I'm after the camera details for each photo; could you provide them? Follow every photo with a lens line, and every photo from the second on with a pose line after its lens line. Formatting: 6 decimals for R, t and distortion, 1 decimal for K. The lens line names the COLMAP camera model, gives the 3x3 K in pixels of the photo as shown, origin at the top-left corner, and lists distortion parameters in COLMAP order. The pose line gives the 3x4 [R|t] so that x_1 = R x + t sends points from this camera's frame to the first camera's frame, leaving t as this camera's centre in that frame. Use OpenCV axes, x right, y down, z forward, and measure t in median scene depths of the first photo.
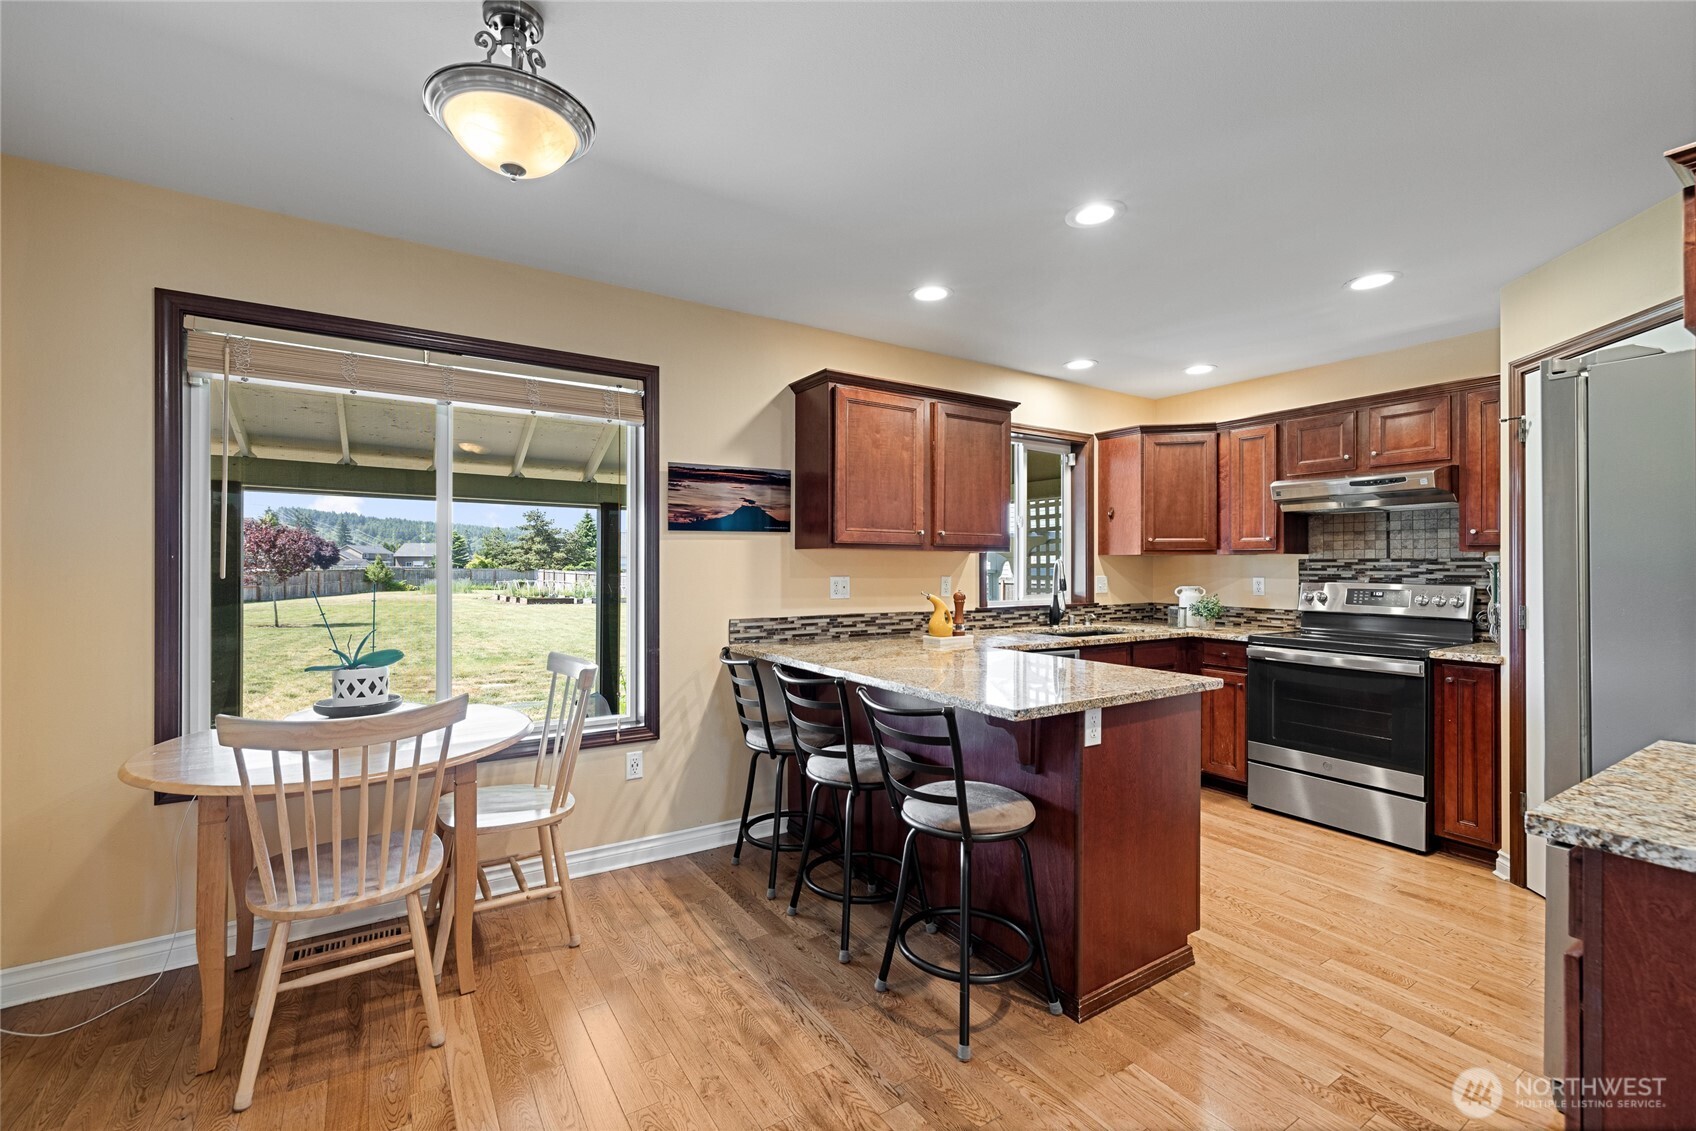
lens RADIAL K [[719.4, 0, 841.2], [0, 719.4, 557.0], [0, 0, 1]] dist [-0.001381, -0.000083]
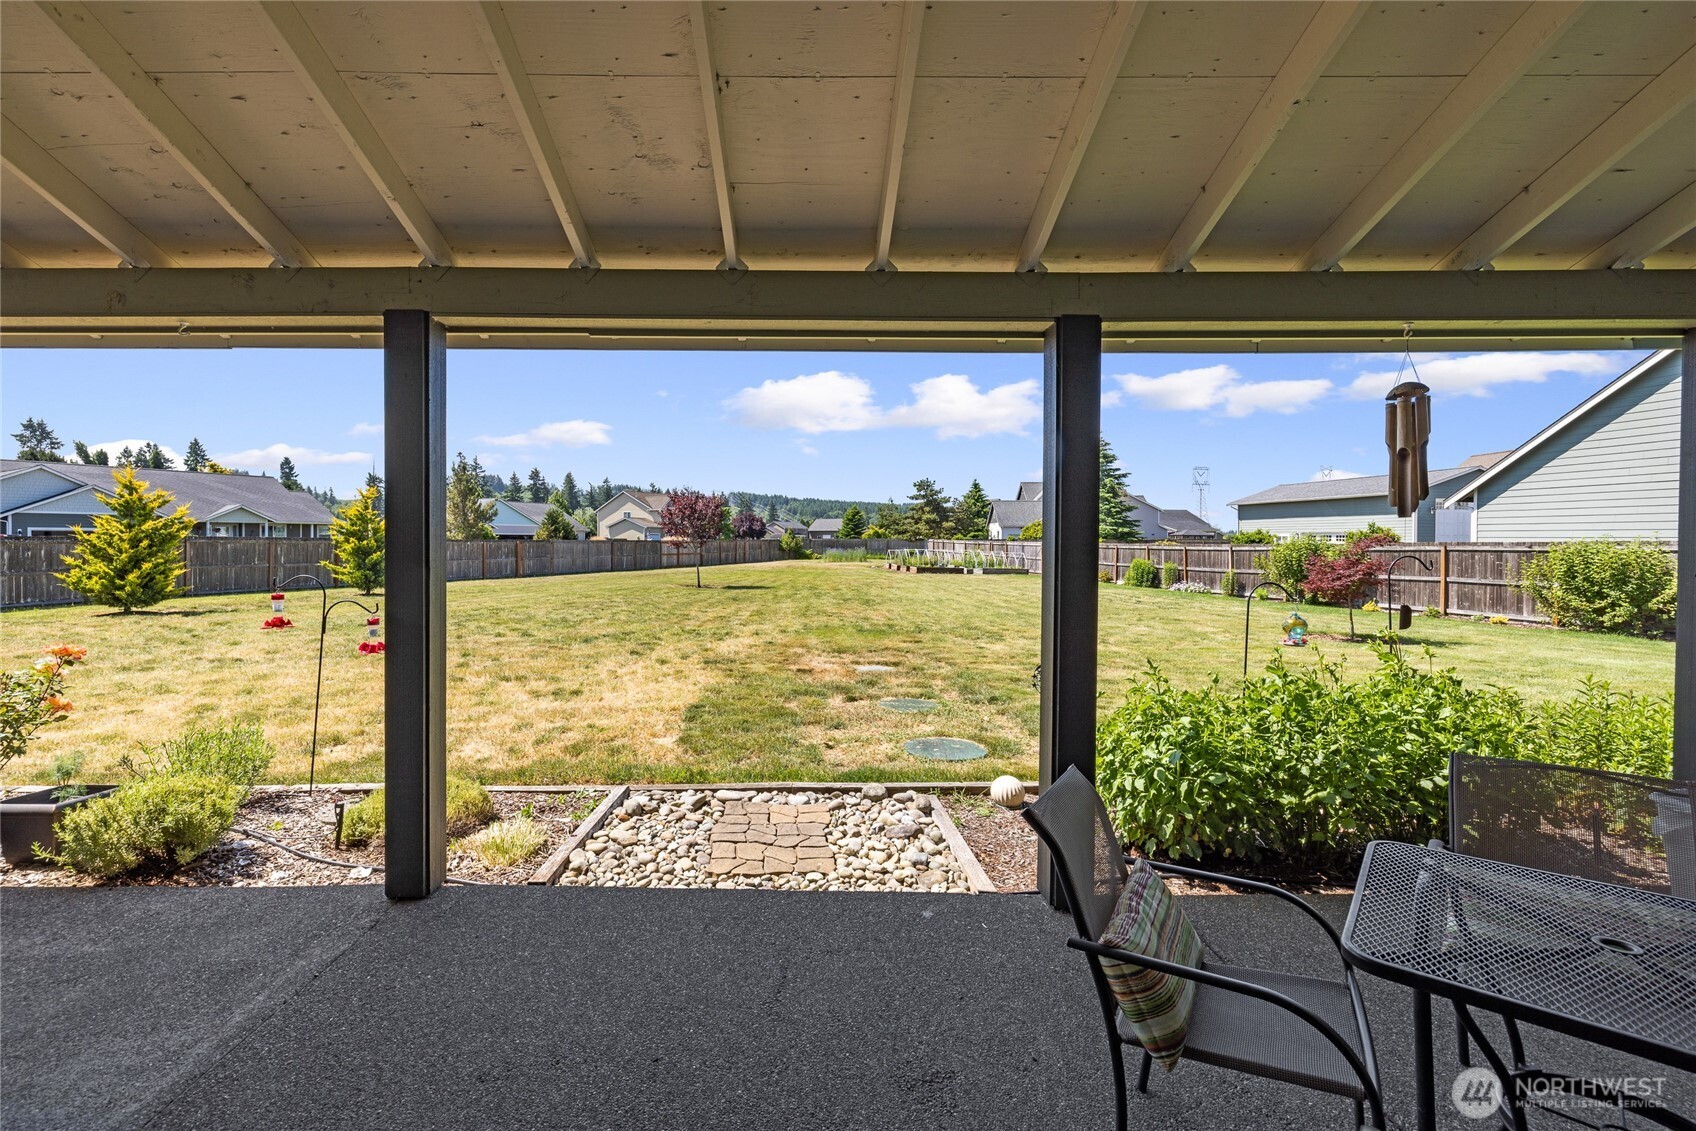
lens RADIAL K [[719.4, 0, 832.7], [0, 719.4, 550.7], [0, 0, 1]] dist [-0.001381, -0.000083]
pose [[0.862255, 0.005245, -0.506448, -0.051957], [0.006411, 0.999753, 0.021268, 0.014672], [0.506434, -0.021585, 0.862008, 0.125989]]
